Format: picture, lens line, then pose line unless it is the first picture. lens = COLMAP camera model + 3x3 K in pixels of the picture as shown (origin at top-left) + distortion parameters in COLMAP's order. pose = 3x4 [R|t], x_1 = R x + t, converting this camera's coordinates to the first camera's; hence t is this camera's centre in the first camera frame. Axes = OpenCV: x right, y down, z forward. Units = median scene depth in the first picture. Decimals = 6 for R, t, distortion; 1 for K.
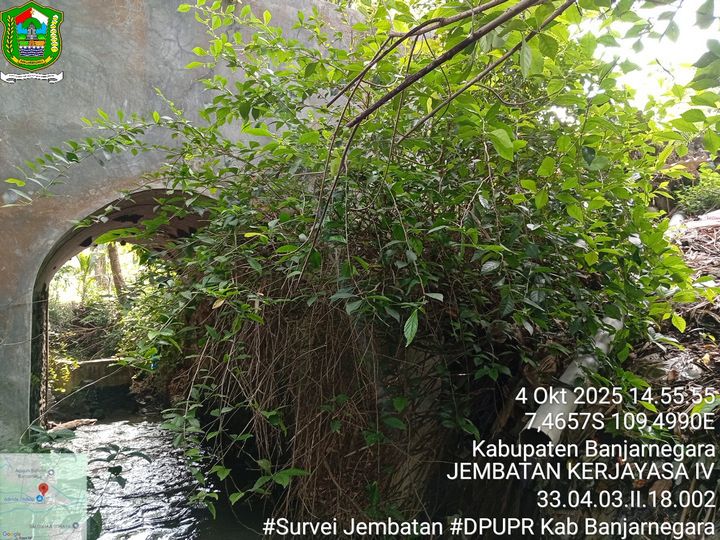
lens RADIAL K [[553.0, 0, 360.7], [0, 553.0, 277.0], [0, 0, 1]] dist [0.089344, -0.192427]
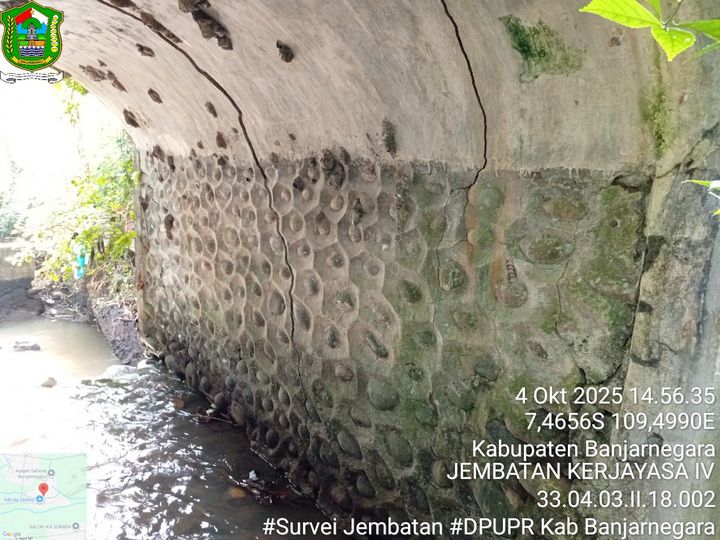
lens RADIAL K [[553.0, 0, 359.7], [0, 553.0, 273.6], [0, 0, 1]] dist [0.089344, -0.192427]
pose [[0.987180, 0.025398, 0.157575, -0.417437], [-0.056781, 0.978556, 0.198002, 0.040070], [-0.149167, -0.204411, 0.967453, 0.911037]]
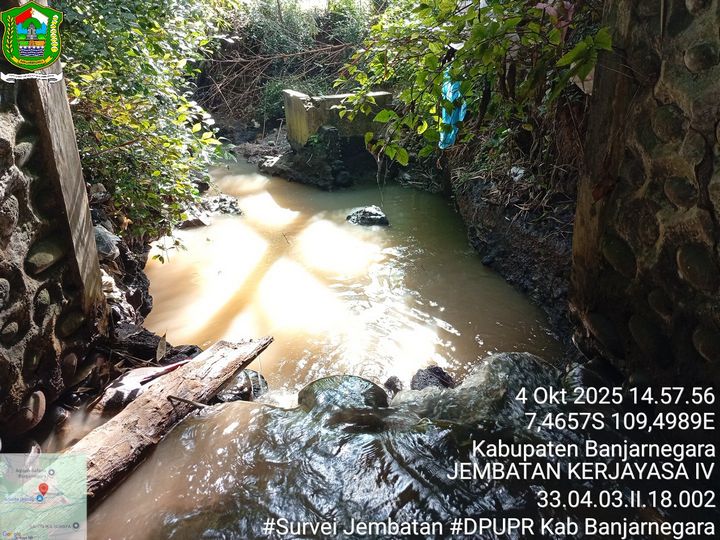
lens RADIAL K [[553.0, 0, 356.1], [0, 553.0, 278.1], [0, 0, 1]] dist [0.089344, -0.192427]
pose [[0.901714, 0.176628, -0.394607, -0.733040], [0.021027, 0.893742, 0.448089, 0.220524], [0.431822, -0.412345, 0.802185, 1.811516]]
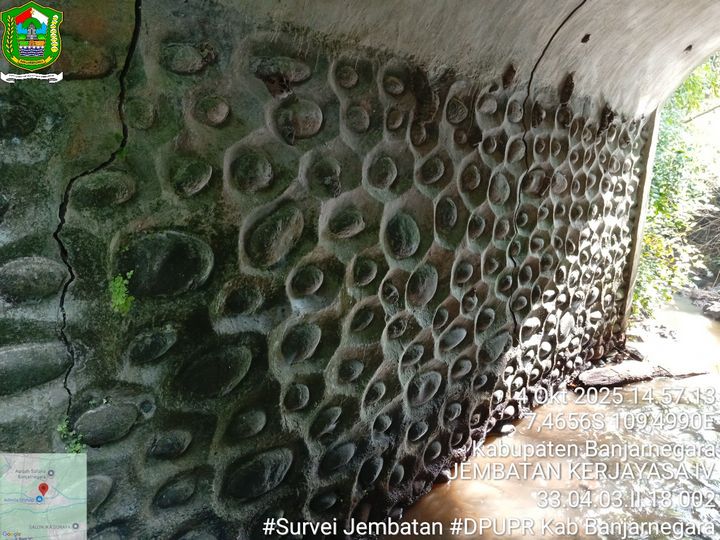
lens RADIAL K [[553.0, 0, 352.2], [0, 553.0, 268.5], [0, 0, 1]] dist [0.089344, -0.192427]
pose [[0.361331, 0.211136, -0.908219, -0.309035], [-0.021692, 0.975666, 0.218186, 0.114937], [0.932185, -0.059137, 0.357118, 1.130946]]
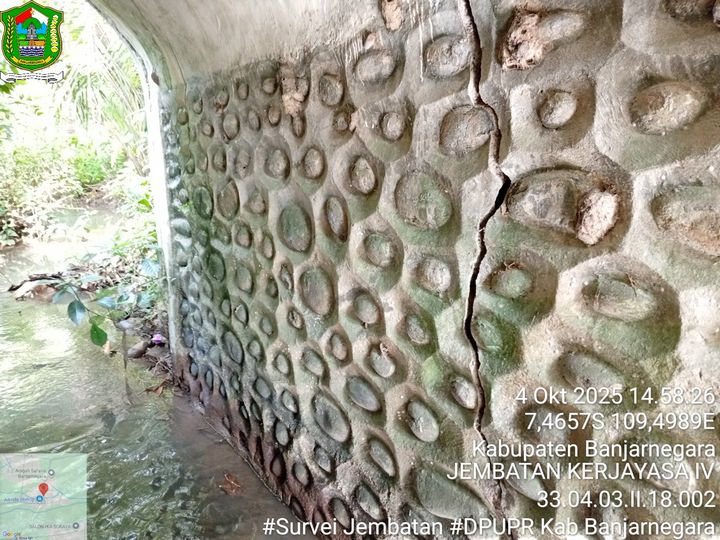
lens RADIAL K [[553.0, 0, 367.6], [0, 553.0, 274.4], [0, 0, 1]] dist [0.089344, -0.192427]
pose [[-0.992452, 0.025156, -0.120029, -0.818716], [0.001490, 0.981138, 0.193304, 0.141834], [0.122628, 0.191666, -0.973769, 1.965532]]
